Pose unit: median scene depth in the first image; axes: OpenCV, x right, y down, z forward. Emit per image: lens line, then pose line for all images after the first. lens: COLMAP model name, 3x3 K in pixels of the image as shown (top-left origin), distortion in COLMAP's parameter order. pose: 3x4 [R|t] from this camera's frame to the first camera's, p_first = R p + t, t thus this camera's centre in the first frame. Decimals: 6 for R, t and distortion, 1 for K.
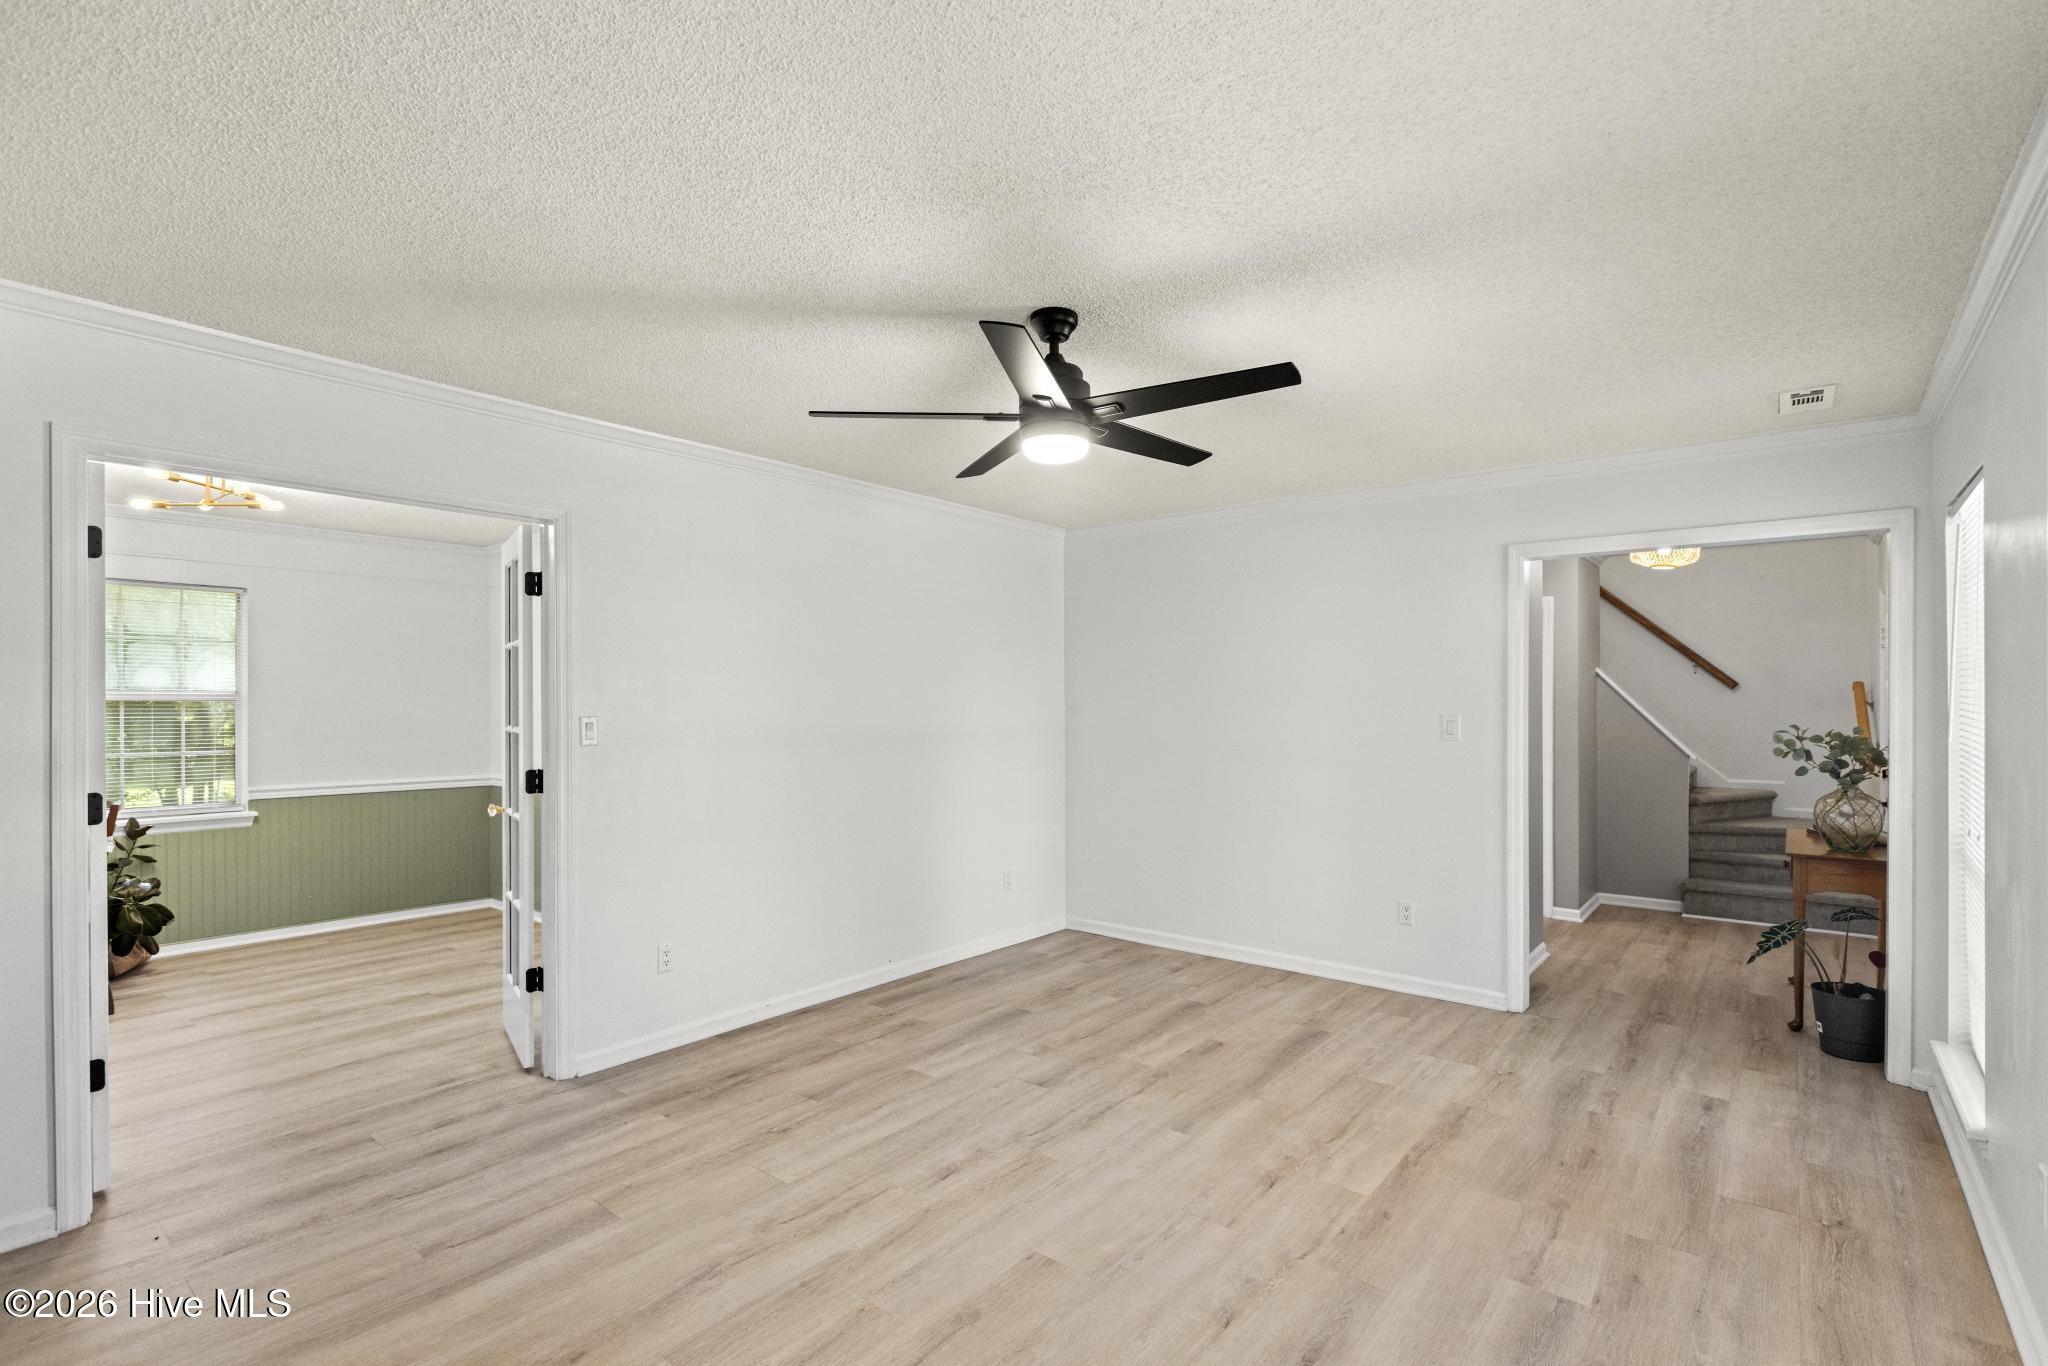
lens RADIAL K [[964.6, 0, 1031.4], [0, 964.6, 703.5], [0, 0, 1]] dist [-0.004004, -0.001736]
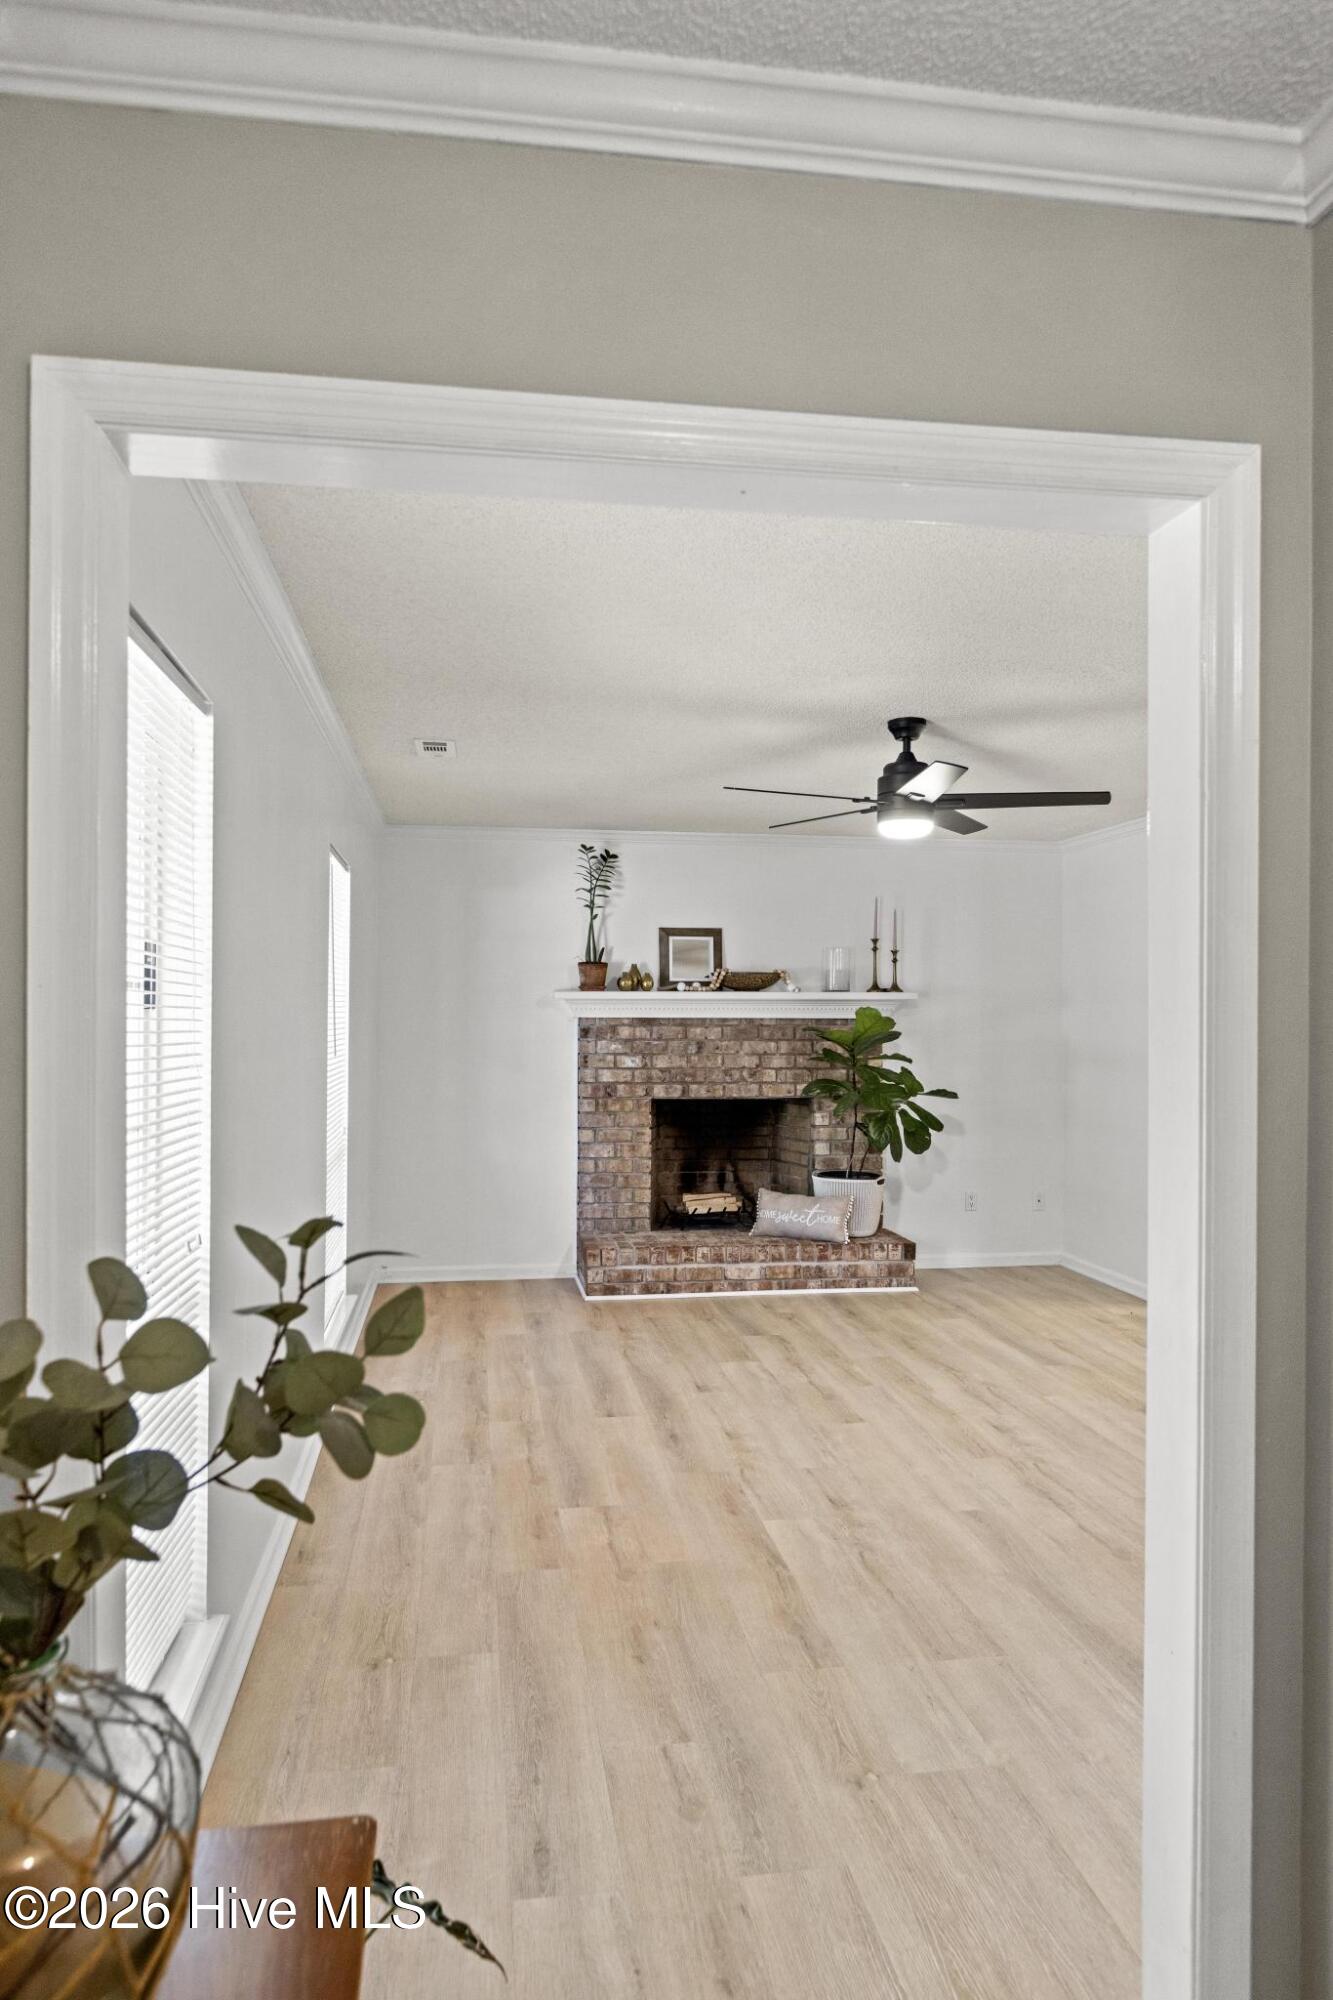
lens RADIAL K [[1267.2, 0, 629.7], [0, 1267.2, 999.4], [0, 0, 1]] dist [0.002510, 0.000513]
pose [[-0.699207, -0.010951, -0.714835, 1.089542], [-0.003546, 0.999923, -0.011850, -0.018517], [0.714911, -0.005750, -0.699192, 1.419243]]
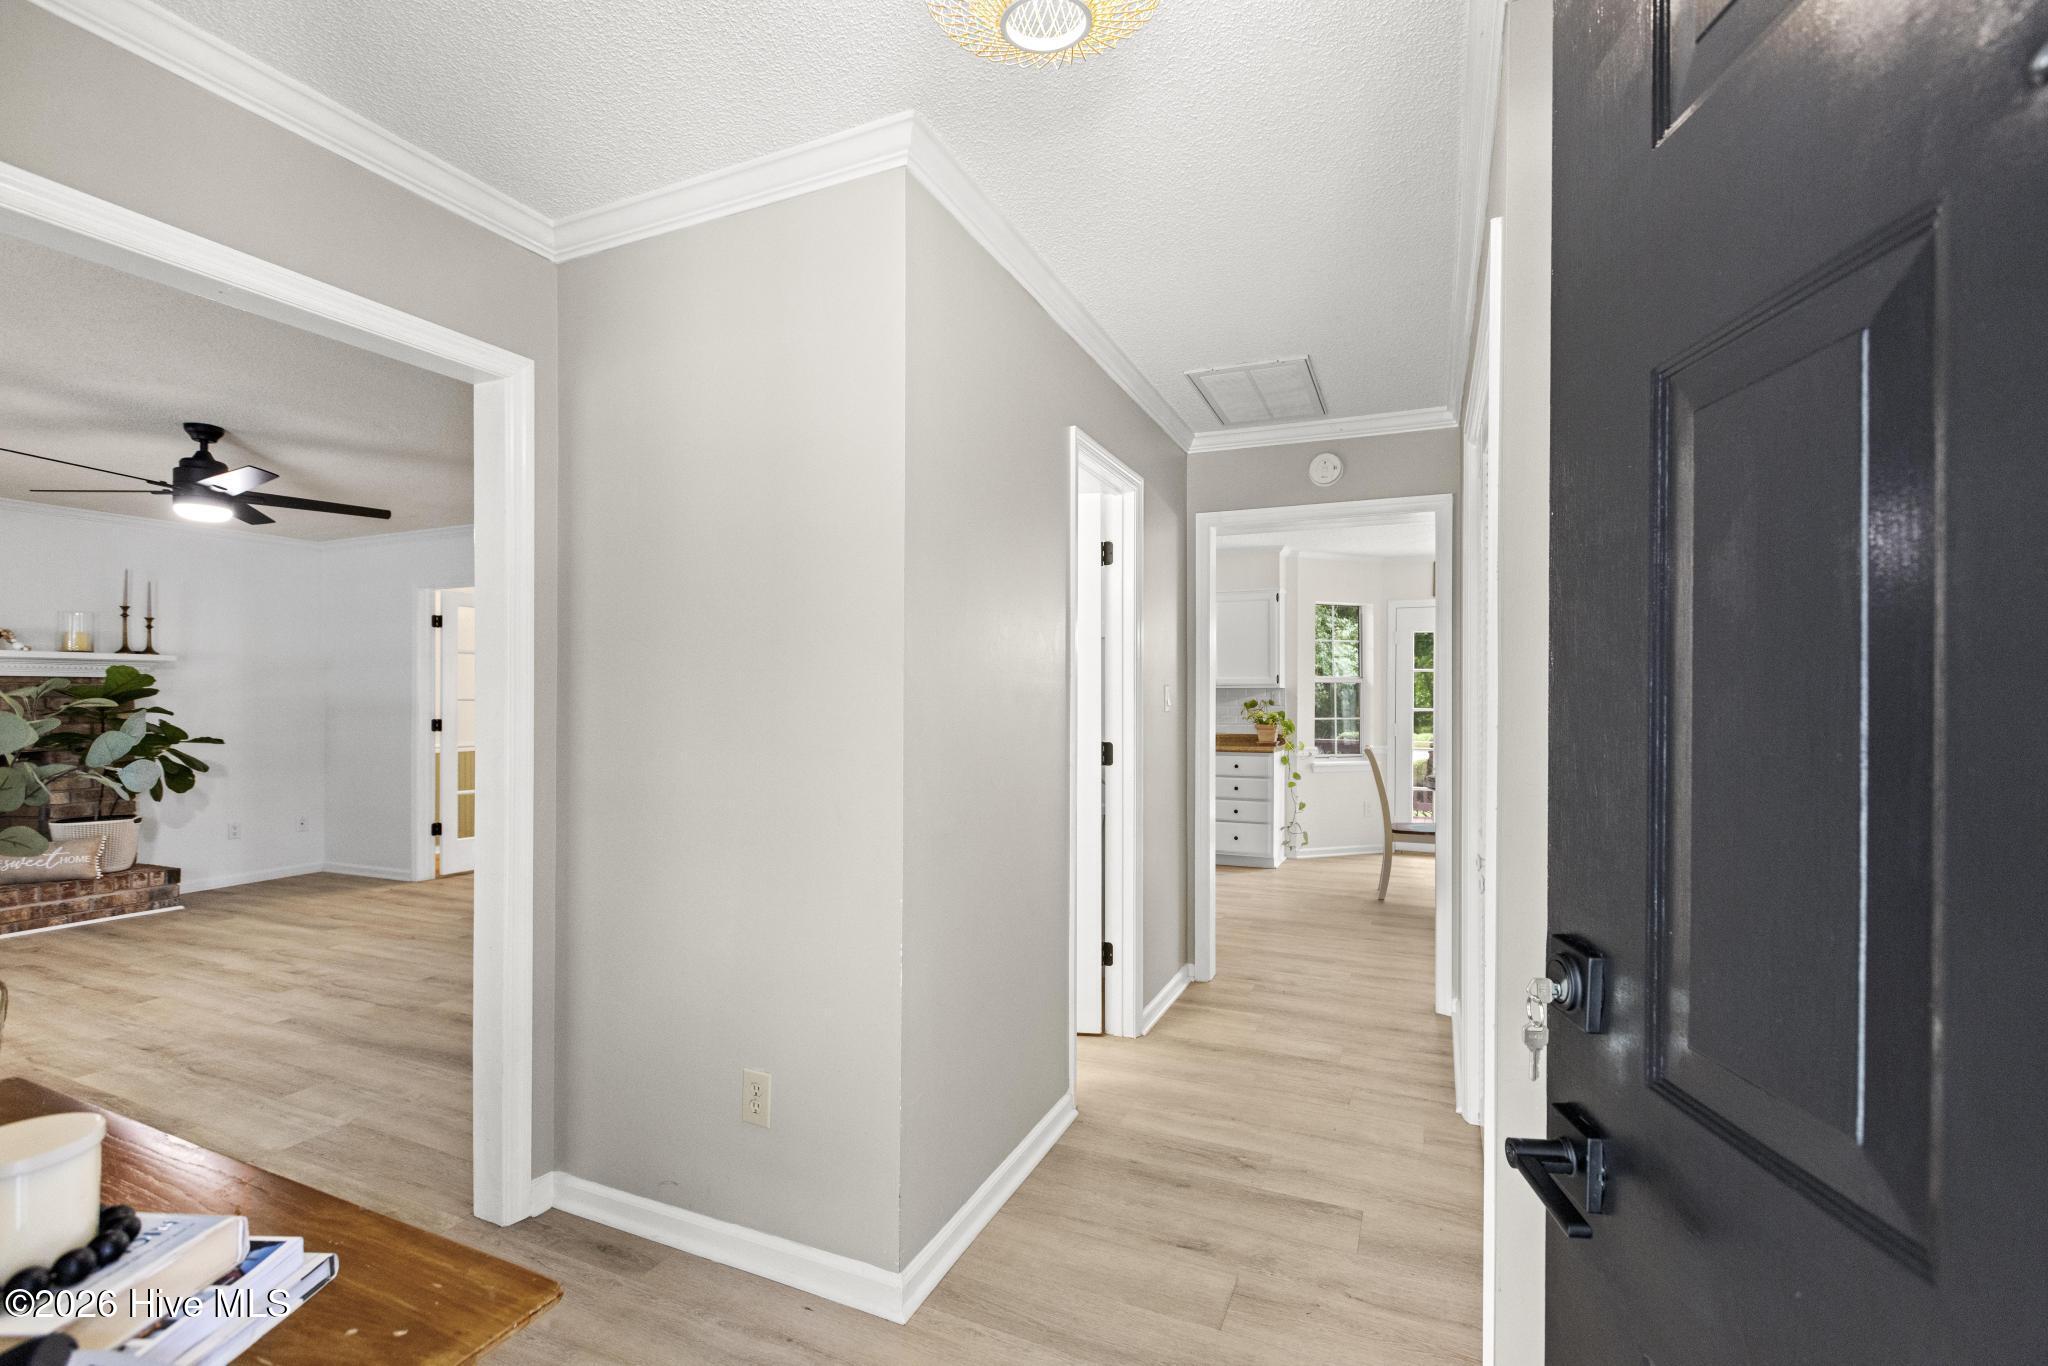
lens RADIAL K [[912.9, 0, 1035.3], [0, 912.9, 704.8], [0, 0, 1]] dist [0.005597, -0.002753]
pose [[0.245441, 0.005019, -0.969398, 1.352708], [0.001551, 0.999983, 0.005570, 0.028991], [0.969410, -0.002871, 0.245430, 1.457190]]
